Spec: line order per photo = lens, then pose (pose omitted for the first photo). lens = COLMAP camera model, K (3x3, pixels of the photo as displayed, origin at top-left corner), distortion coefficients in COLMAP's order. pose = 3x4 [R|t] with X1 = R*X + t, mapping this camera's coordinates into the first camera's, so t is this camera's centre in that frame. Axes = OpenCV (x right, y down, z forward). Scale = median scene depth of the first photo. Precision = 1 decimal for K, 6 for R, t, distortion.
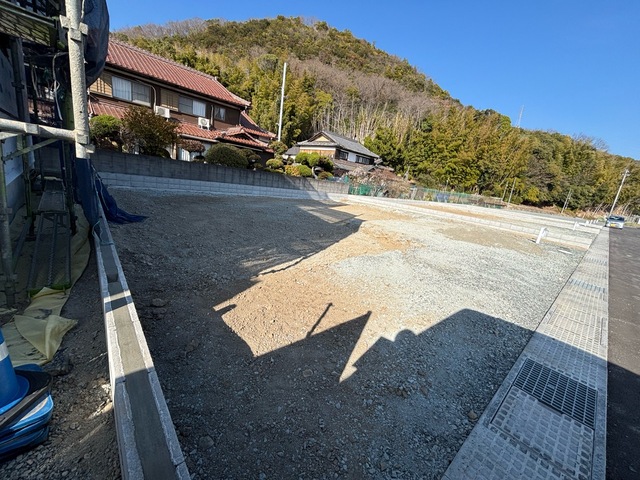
lens RADIAL K [[260.7, 0, 319.6], [0, 260.7, 236.3], [0, 0, 1]] dist [-0.001511, 0.000280]
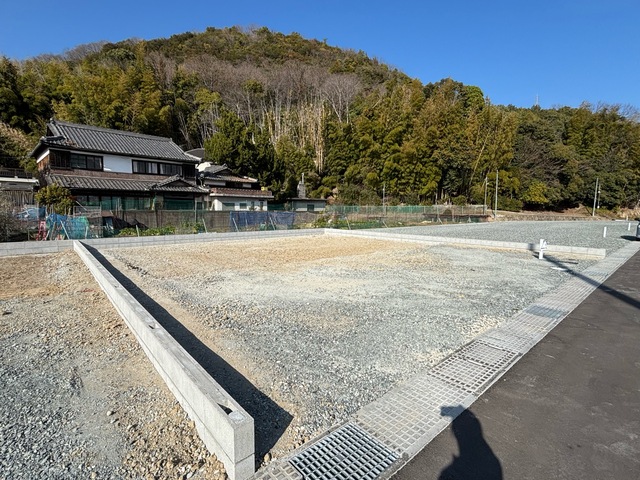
lens RADIAL K [[312.4, 0, 320.0], [0, 312.4, 240.0], [0, 0, 1]] dist [-0.001040, -0.000056]
pose [[0.991778, -0.126105, -0.021751, 0.295065], [0.122365, 0.984303, -0.127179, -0.016006], [0.037447, 0.123472, 0.991641, 0.239171]]
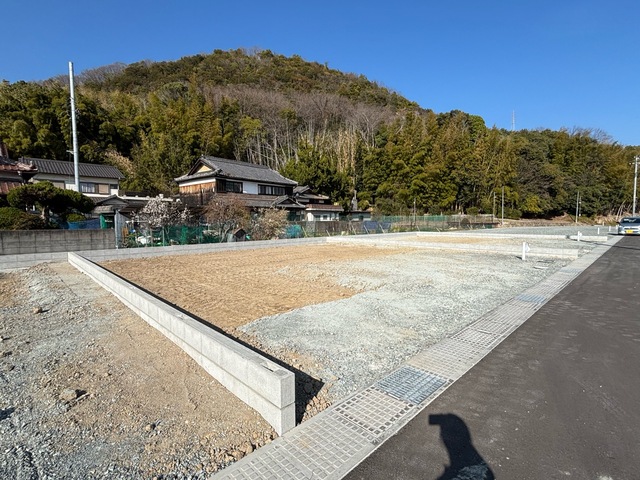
lens RADIAL K [[314.4, 0, 320.0], [0, 314.4, 240.0], [0, 0, 1]] dist [-0.001952, -0.002175]
pose [[0.989346, -0.141695, 0.033432, 0.149240], [0.145174, 0.977438, -0.153427, -0.005388], [-0.010938, 0.156646, 0.987594, 0.104296]]
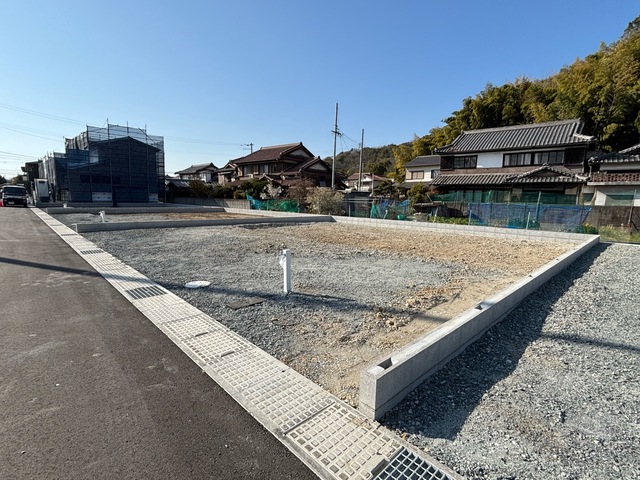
lens RADIAL K [[312.4, 0, 320.0], [0, 312.4, 240.0], [0, 0, 1]] dist [-0.001040, -0.000056]
pose [[0.041205, -0.002363, -0.999148, 0.444693], [-0.236391, 0.971583, -0.012047, -0.025086], [0.970784, 0.236686, 0.039476, 0.377251]]
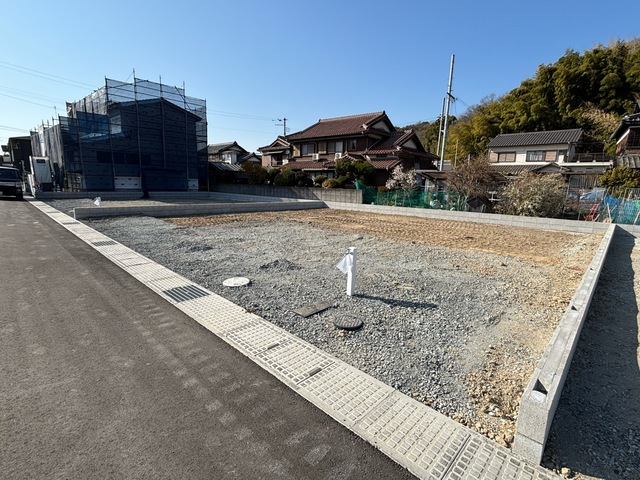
lens RADIAL K [[312.4, 0, 320.0], [0, 312.4, 240.0], [0, 0, 1]] dist [-0.001040, -0.000056]
pose [[0.072351, 0.044730, -0.996376, 0.307201], [-0.236385, 0.971300, 0.026439, -0.014534], [0.968962, 0.233615, 0.080848, 0.244199]]
